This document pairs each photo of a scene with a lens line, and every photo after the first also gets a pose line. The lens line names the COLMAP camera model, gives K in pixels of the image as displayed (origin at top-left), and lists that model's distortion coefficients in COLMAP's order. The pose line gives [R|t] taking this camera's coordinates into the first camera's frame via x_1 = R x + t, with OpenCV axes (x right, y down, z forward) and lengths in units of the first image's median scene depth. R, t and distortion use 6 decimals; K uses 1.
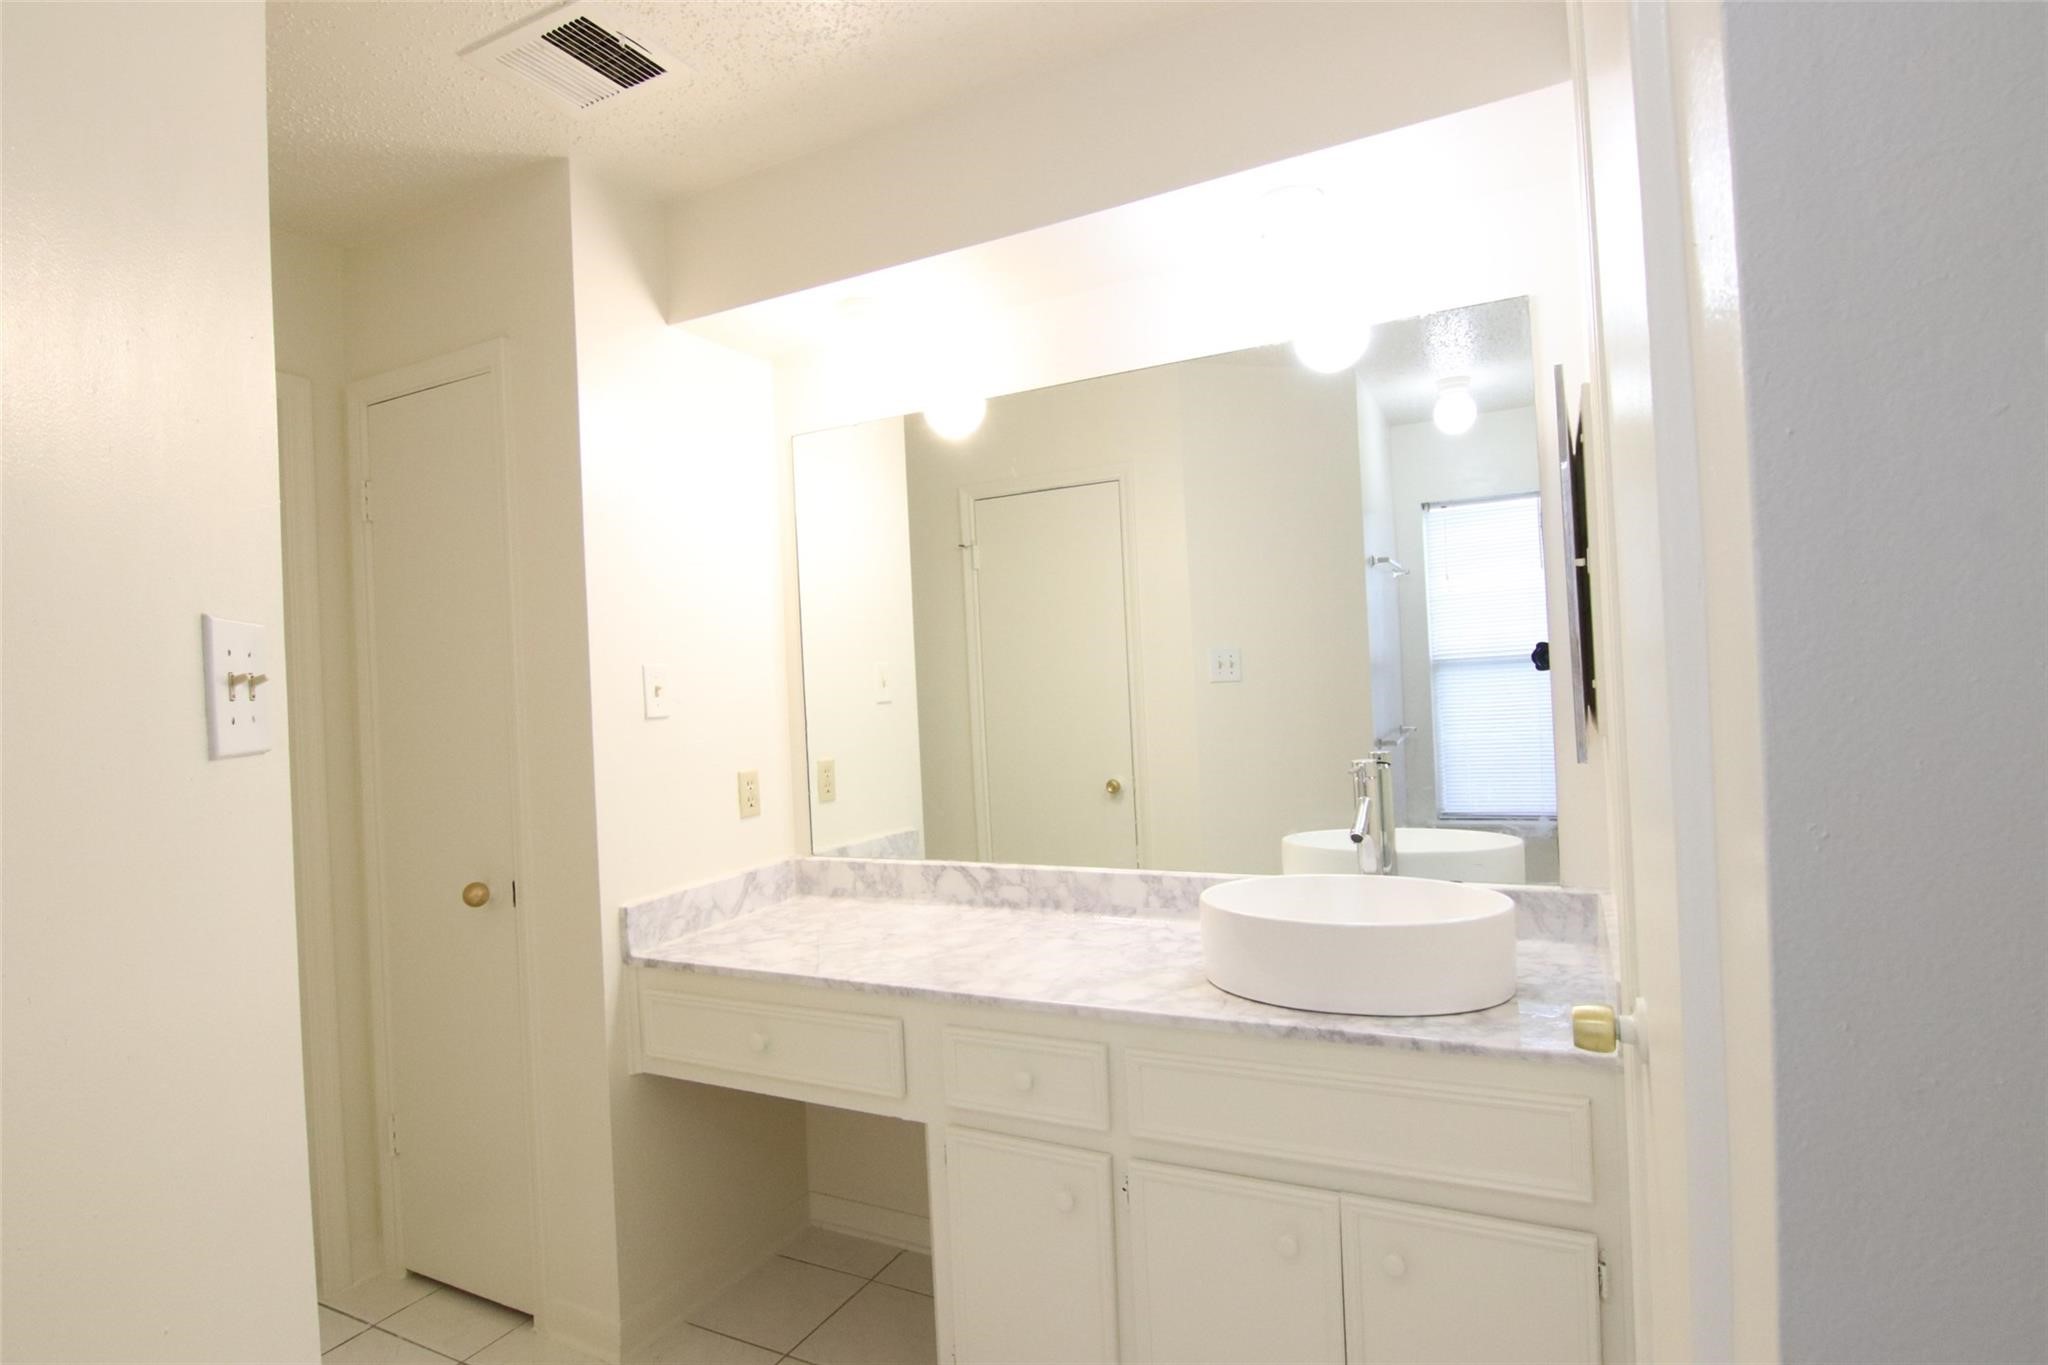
lens RADIAL K [[1037.0, 0, 1027.8], [0, 1037.0, 677.1], [0, 0, 1]] dist [-0.000617, -0.017958]
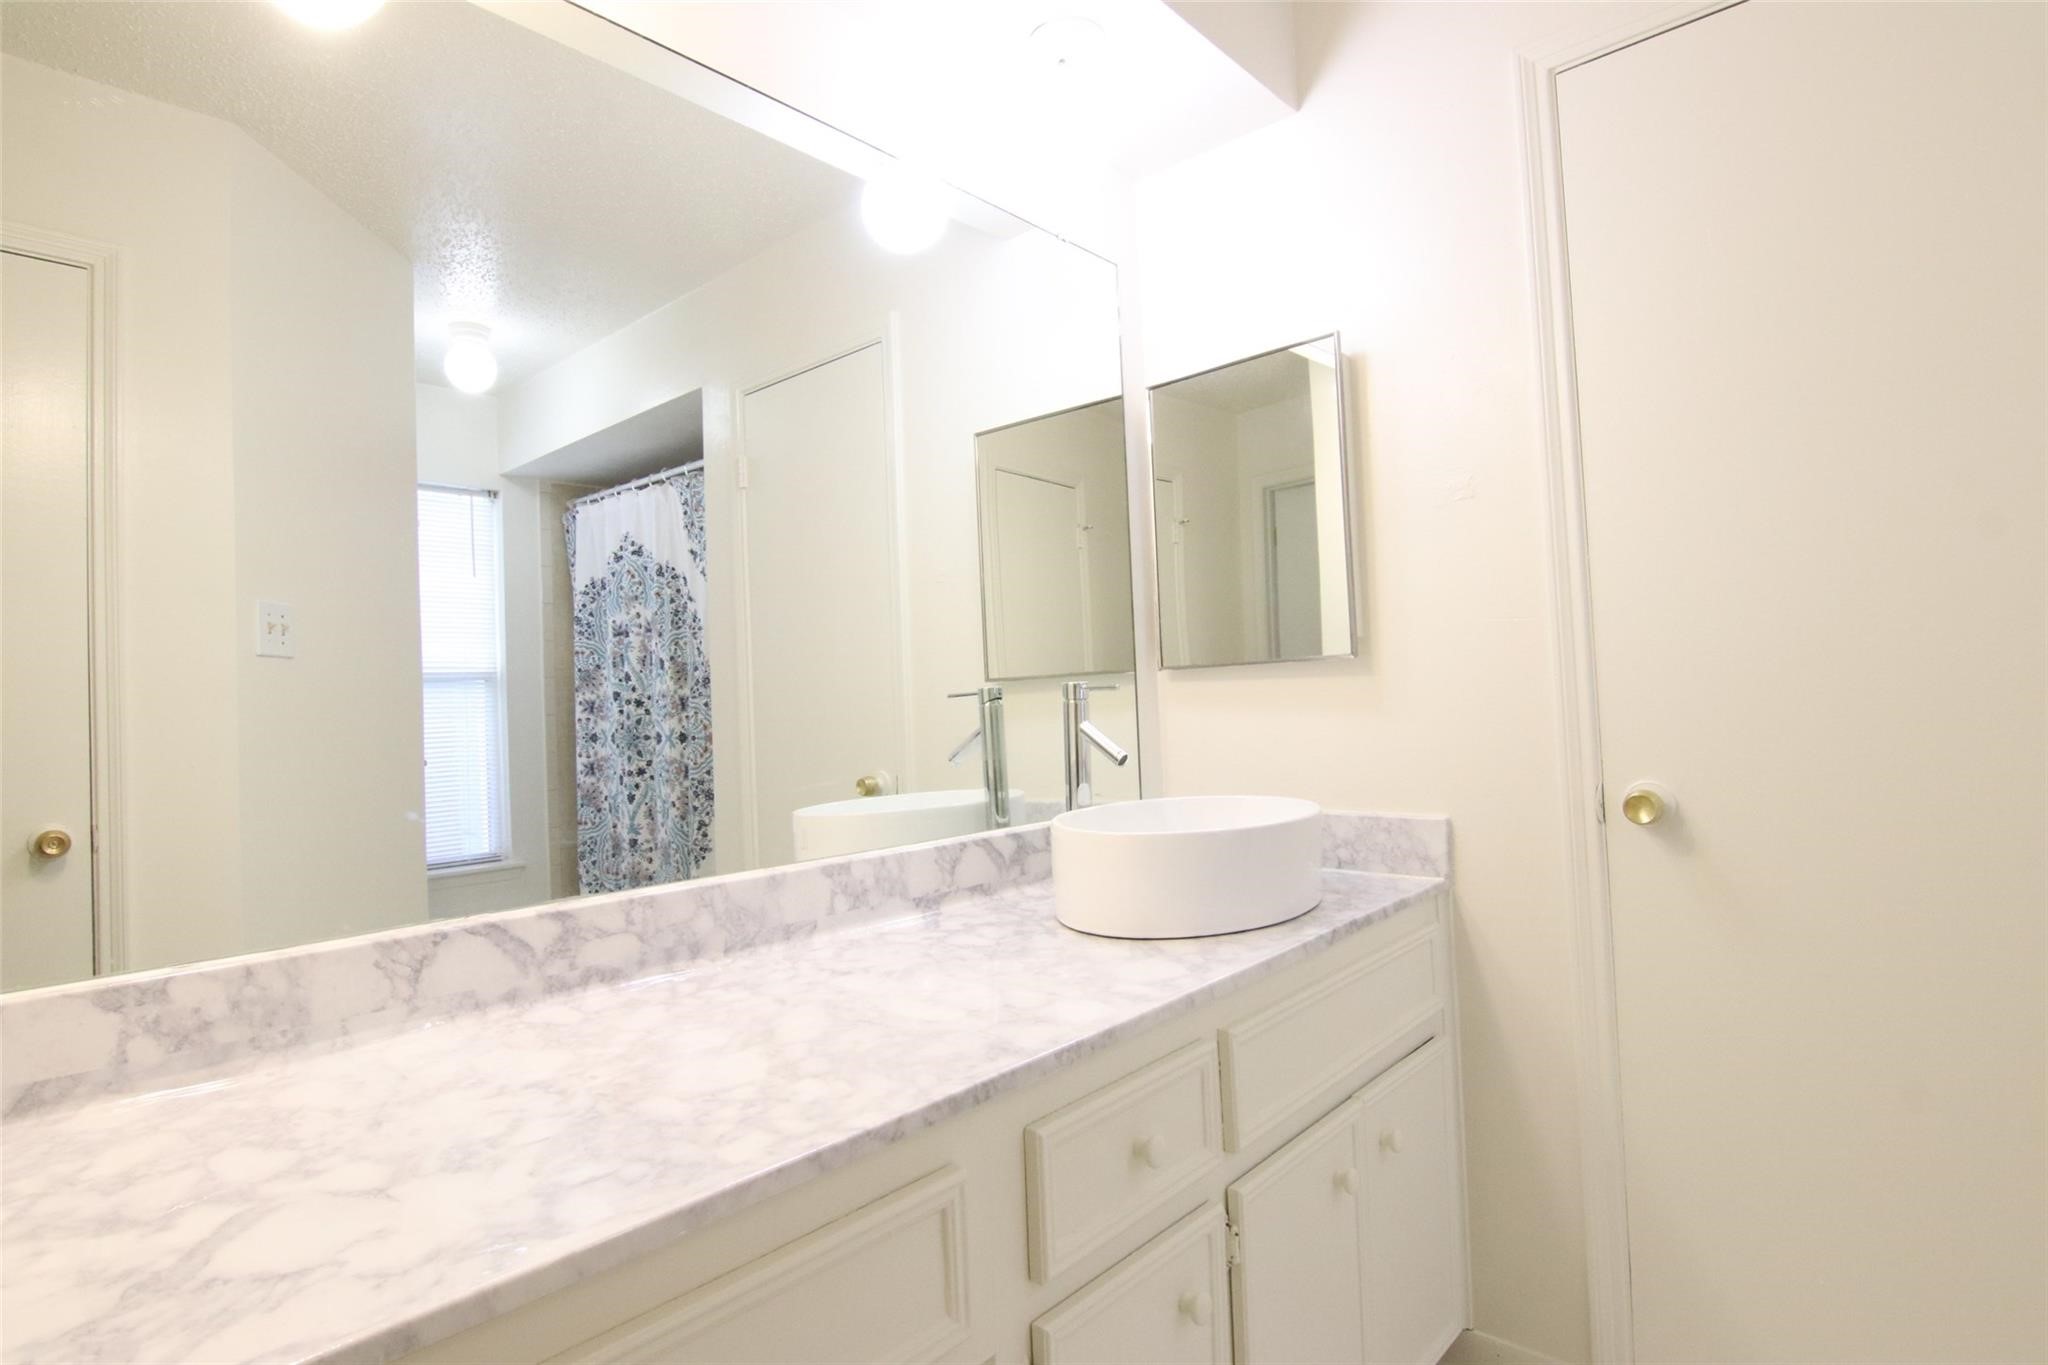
lens RADIAL K [[1037.0, 0, 1027.8], [0, 1037.0, 677.1], [0, 0, 1]] dist [-0.000617, -0.017958]
pose [[0.266762, 0.060918, 0.961835, -0.462825], [0.020652, 0.997410, -0.068899, 0.113168], [-0.963541, 0.038243, 0.264813, 0.663081]]
